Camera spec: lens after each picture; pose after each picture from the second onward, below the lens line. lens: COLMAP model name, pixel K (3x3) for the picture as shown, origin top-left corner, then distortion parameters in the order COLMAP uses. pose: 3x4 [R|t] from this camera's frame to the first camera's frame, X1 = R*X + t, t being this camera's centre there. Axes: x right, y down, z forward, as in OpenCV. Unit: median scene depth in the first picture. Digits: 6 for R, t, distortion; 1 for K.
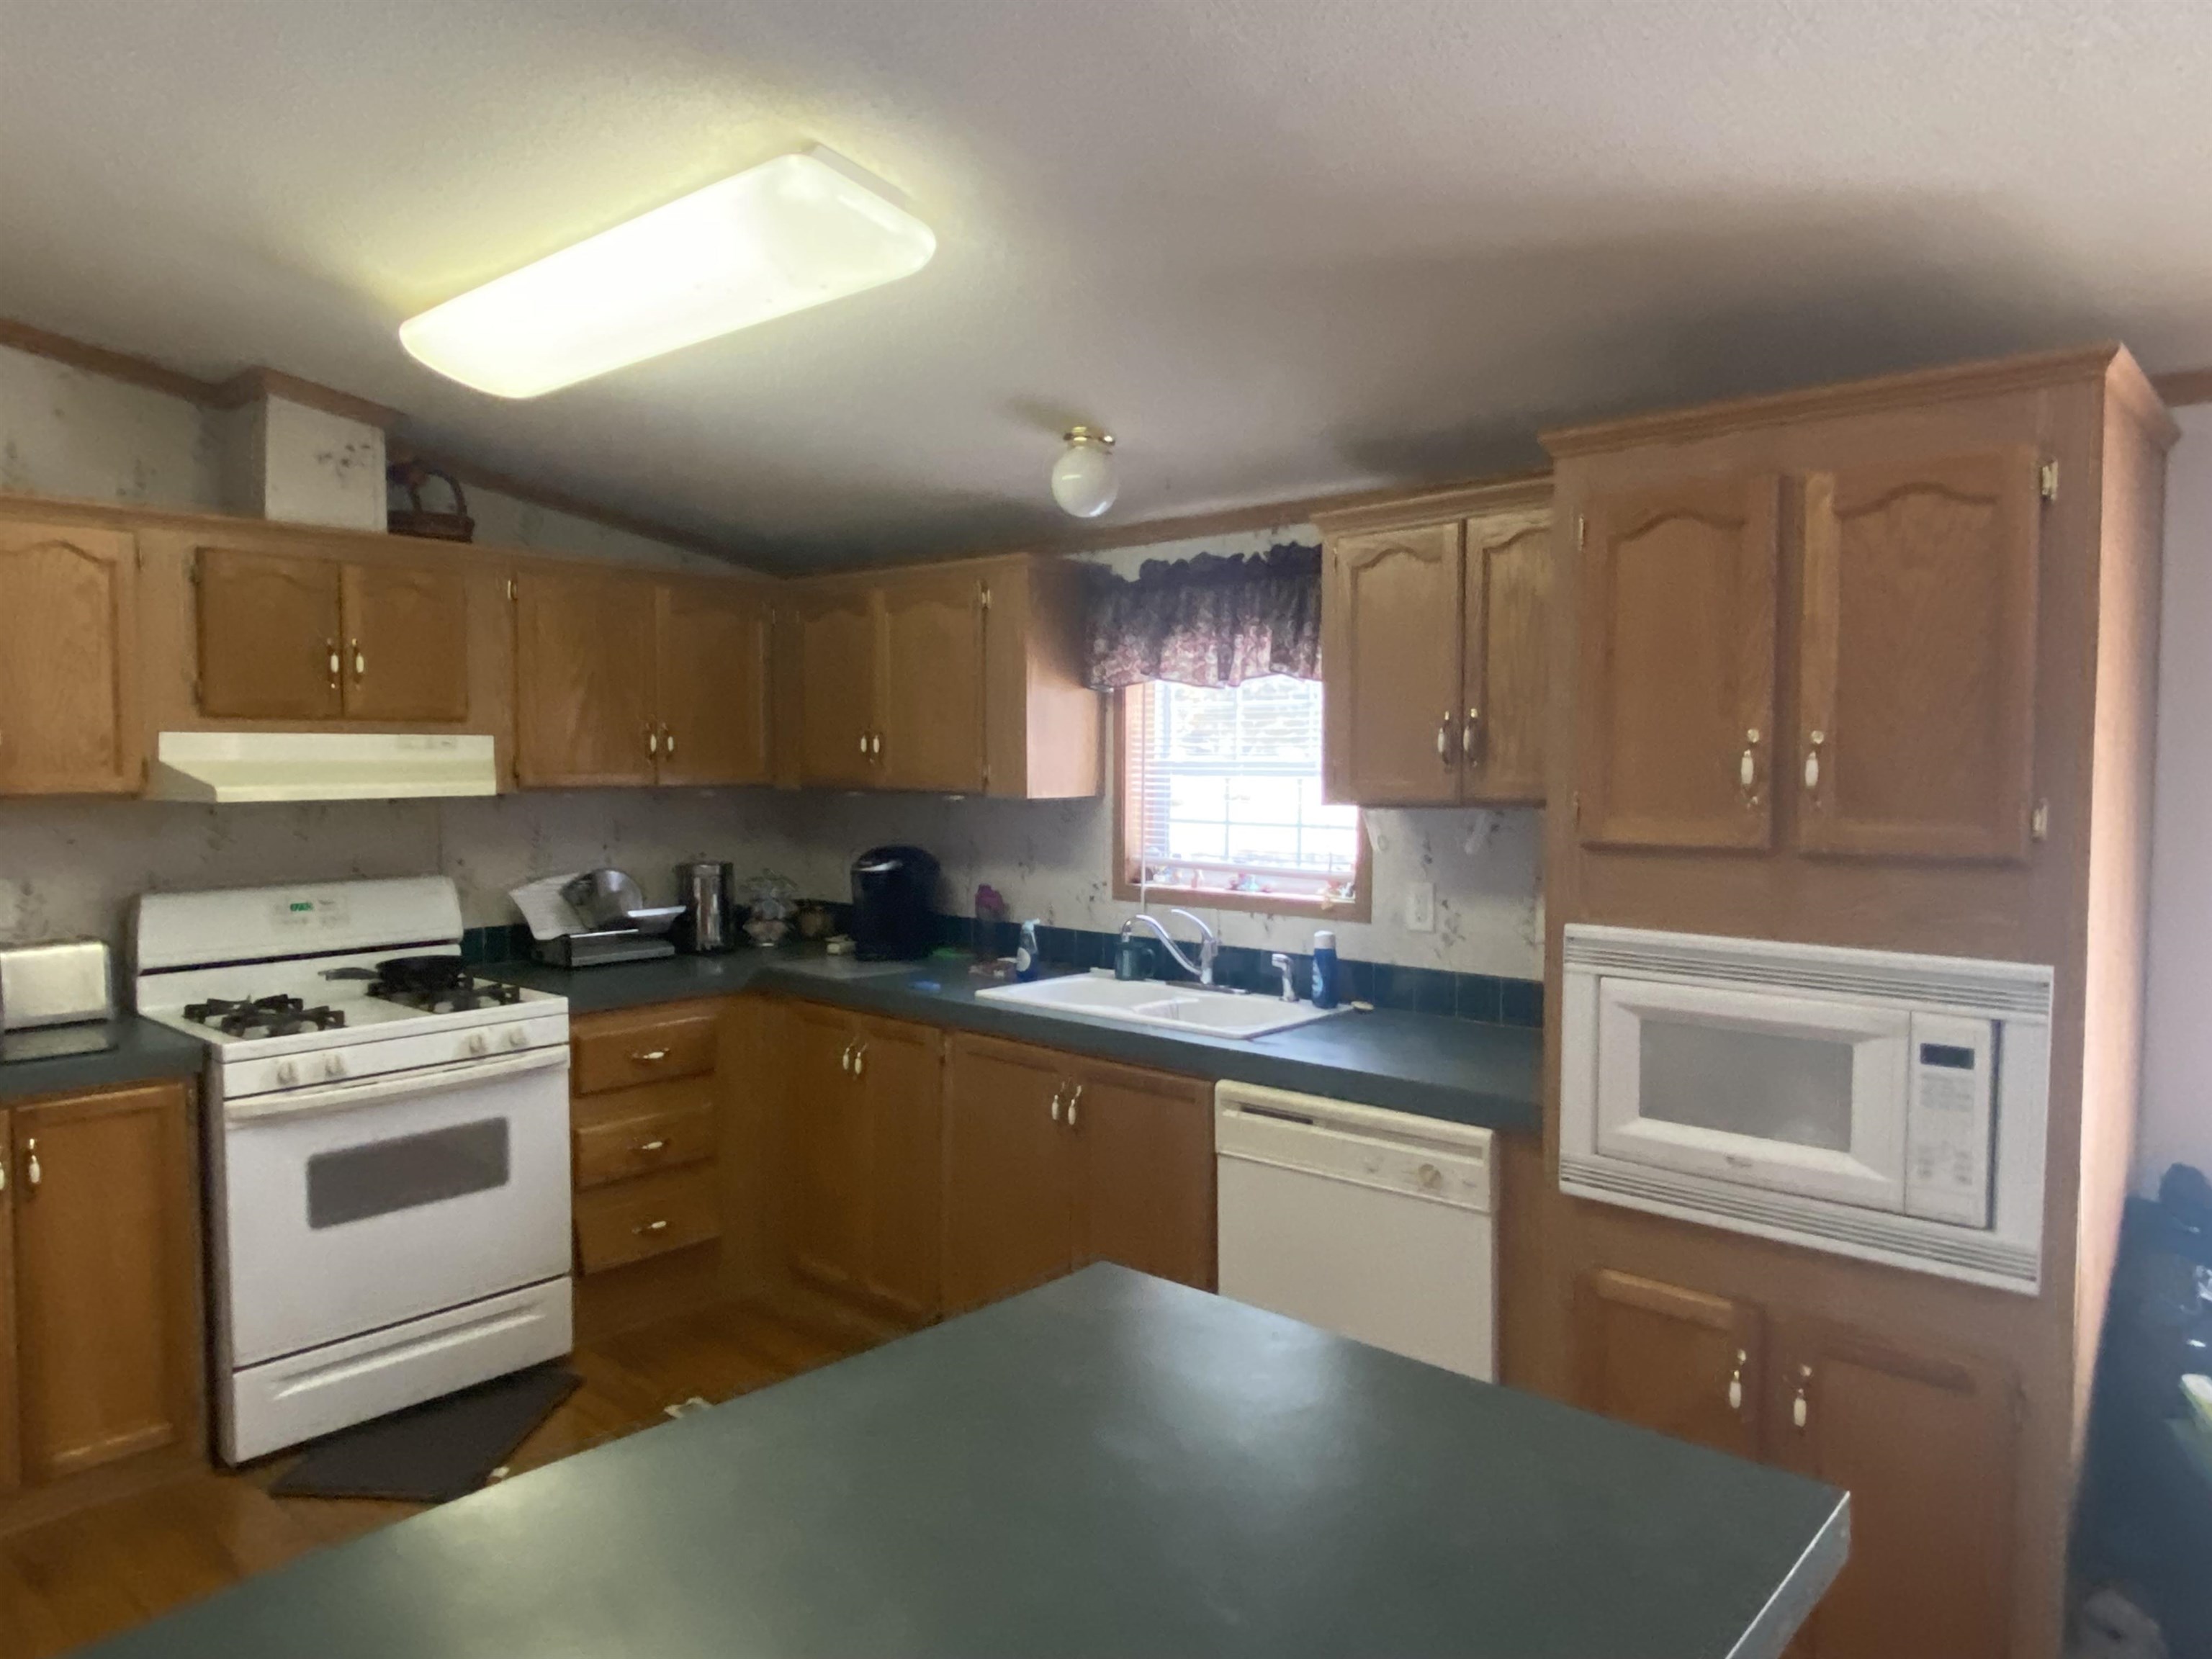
lens RADIAL K [[1429.9, 0, 1106.8], [0, 1429.9, 824.4], [0, 0, 1]] dist [0.001309, 0.000709]
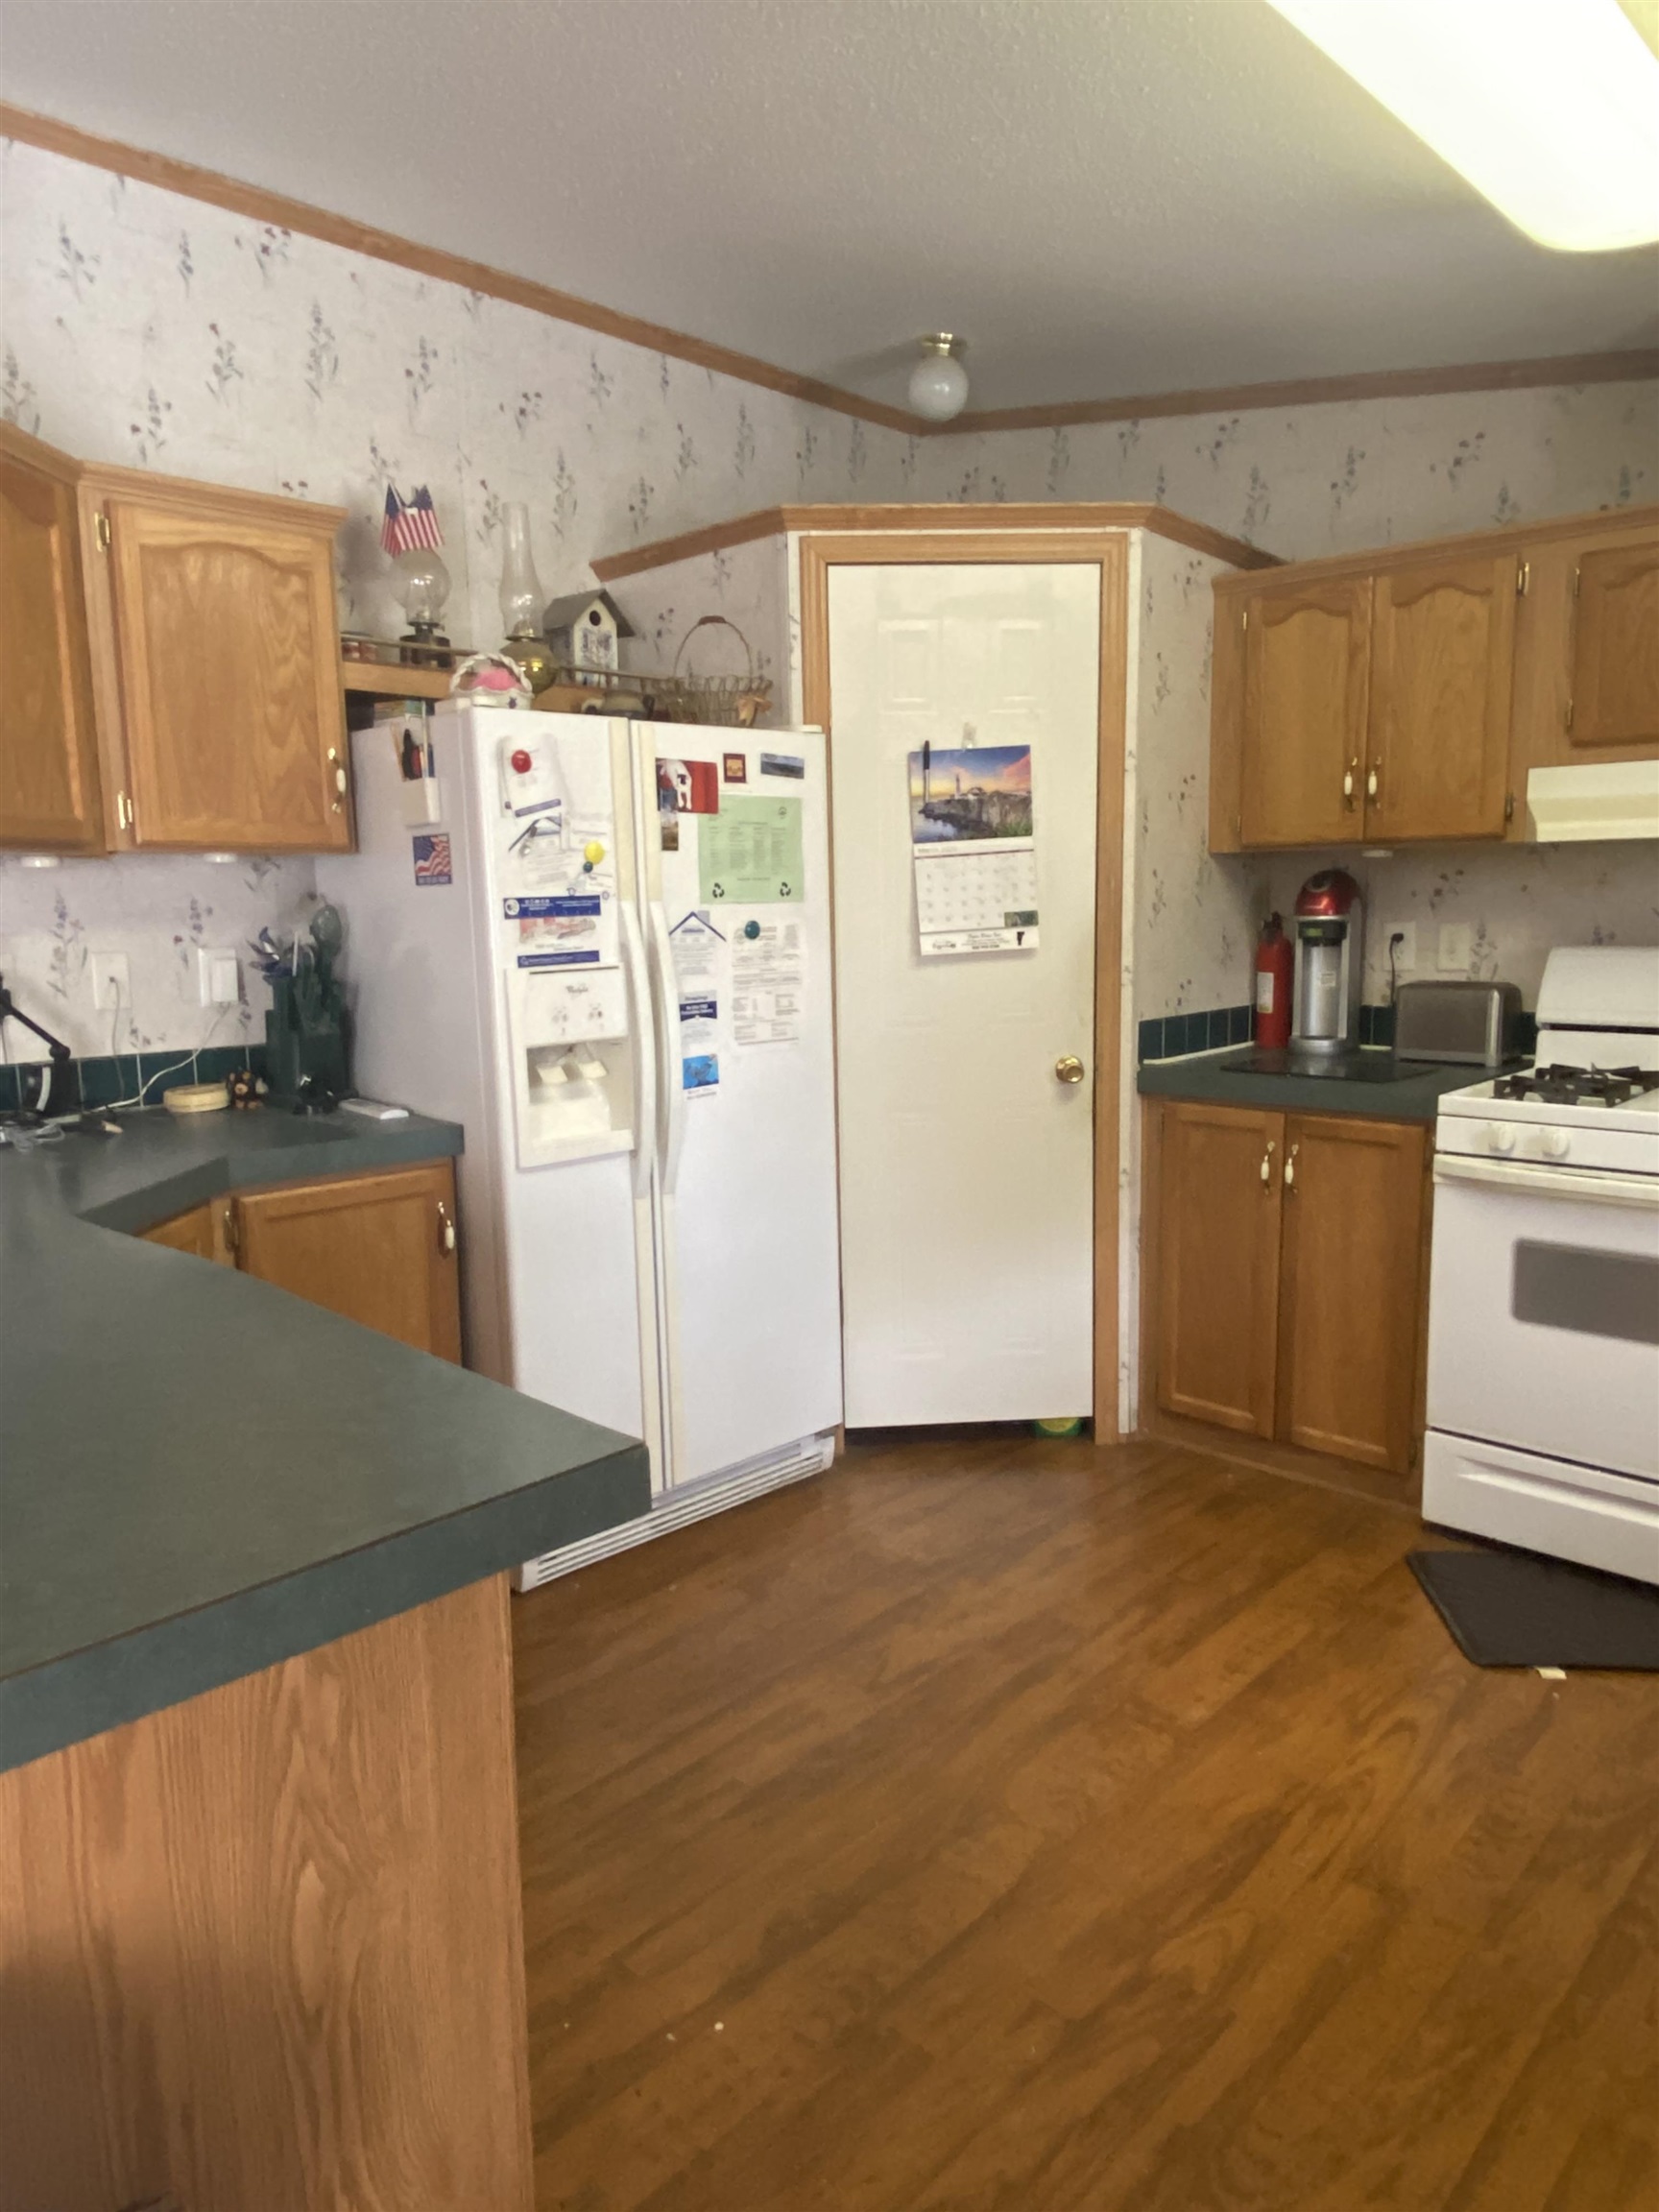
lens RADIAL K [[1429.9, 0, 830.8], [0, 1429.9, 1108.3], [0, 0, 1]] dist [0.001309, 0.000709]
pose [[-0.035747, 0.151898, -0.987750, 0.330752], [-0.030010, 0.987772, 0.152987, 0.027020], [0.998910, 0.035111, -0.030752, 0.596359]]
